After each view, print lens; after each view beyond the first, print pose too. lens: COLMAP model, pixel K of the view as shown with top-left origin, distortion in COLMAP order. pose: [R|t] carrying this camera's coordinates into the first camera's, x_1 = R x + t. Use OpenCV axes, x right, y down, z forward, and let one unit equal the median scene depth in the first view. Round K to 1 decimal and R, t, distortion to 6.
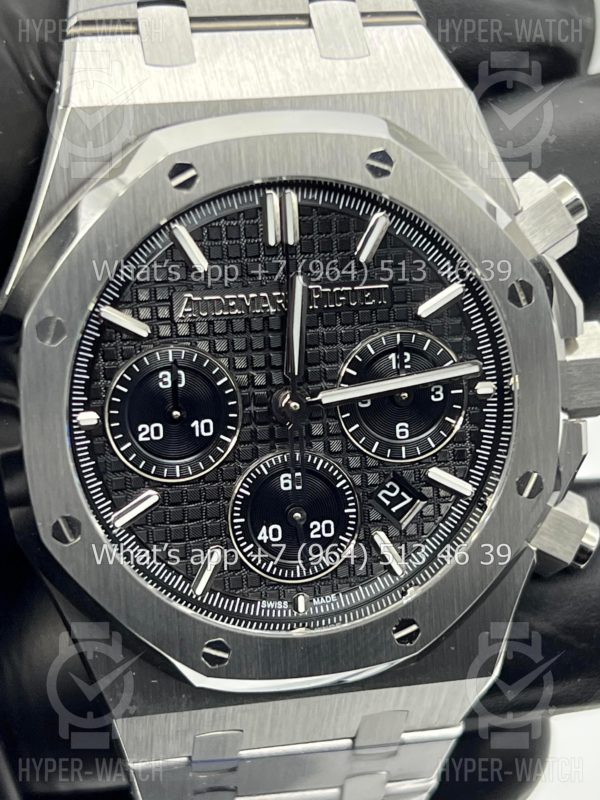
lens RADIAL K [[1877.1, 0, 291.2], [0, 1877.1, 402.3], [0, 0, 1]] dist [0.193796, 0.000000]
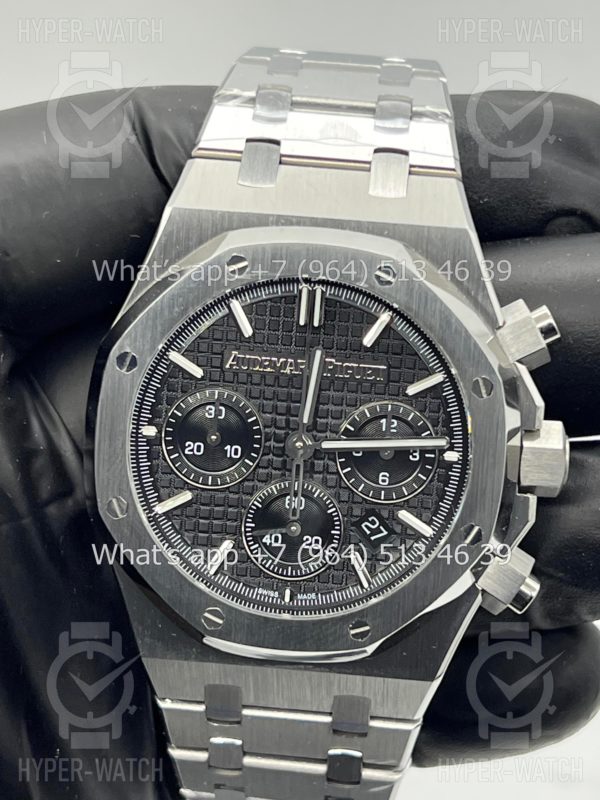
lens RADIAL K [[1877.1, 0, 305.8], [0, 1877.1, 396.2], [0, 0, 1]] dist [0.193796, 0.000000]
pose [[0.959595, 0.143751, -0.241896, 0.319097], [-0.159688, 0.986023, -0.047518, 0.029728], [0.231684, 0.084226, 0.969138, -0.292886]]
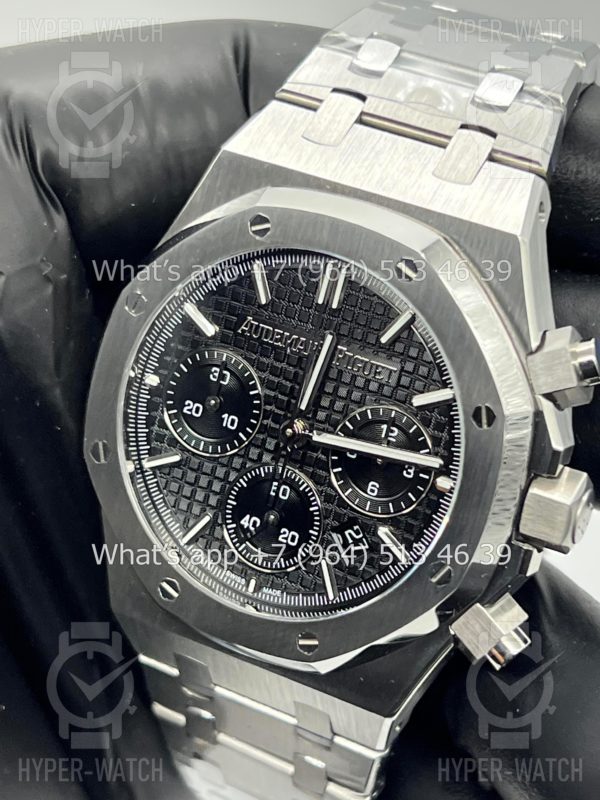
lens RADIAL K [[1877.1, 0, 299.3], [0, 1877.1, 403.7], [0, 0, 1]] dist [0.193796, 0.000000]
pose [[0.773730, 0.363287, -0.519004, 0.626237], [-0.360744, 0.926102, 0.110447, -0.150462], [0.520774, 0.101771, 0.847606, -0.037506]]
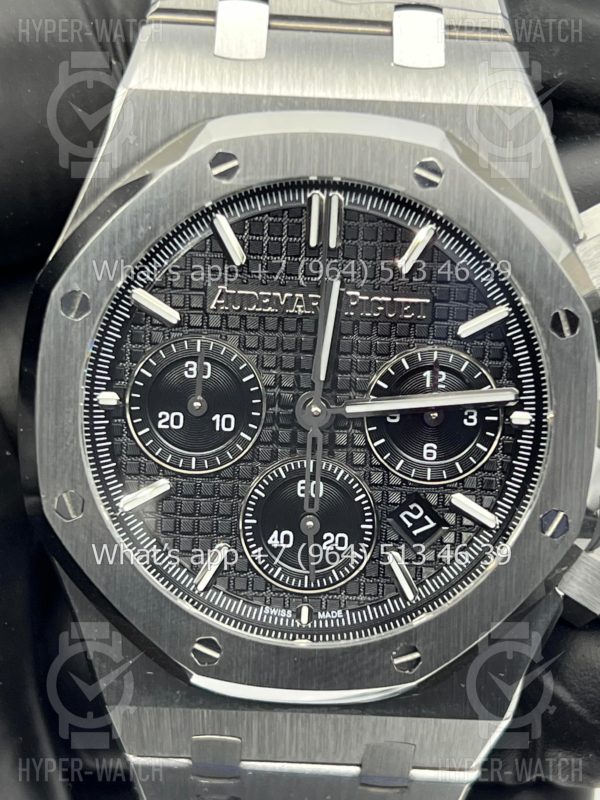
lens RADIAL K [[1877.1, 0, 299.2], [0, 1877.1, 401.1], [0, 0, 1]] dist [0.193796, 0.000000]
pose [[0.978687, 0.115245, -0.169970, 0.156440], [-0.121894, 0.992114, -0.029185, 0.026016], [0.165266, 0.049281, 0.985017, 0.032289]]
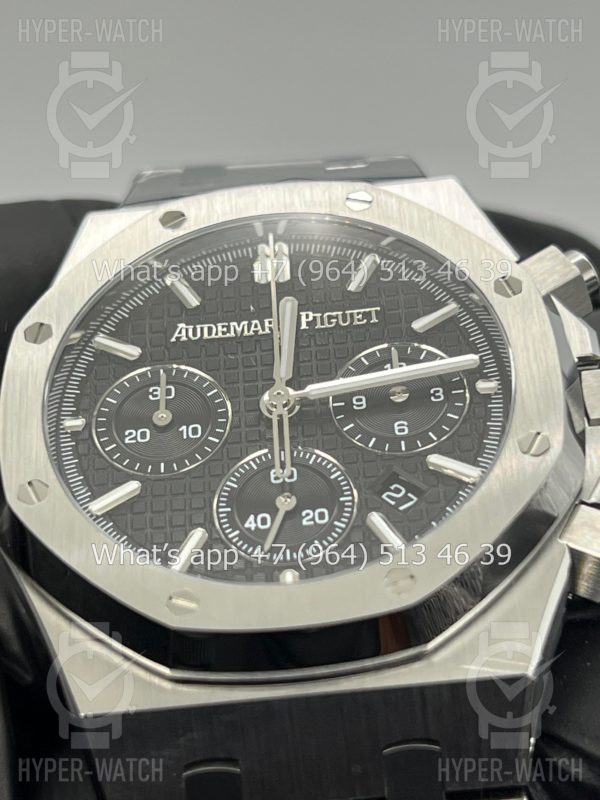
lens RADIAL K [[1877.1, 0, 299.6], [0, 1877.1, 405.3], [0, 0, 1]] dist [0.193796, 0.000000]
pose [[0.959284, -0.168474, -0.226695, 0.229127], [-0.034777, 0.726060, -0.686751, 0.666572], [0.280294, 0.666674, 0.690639, 0.325553]]
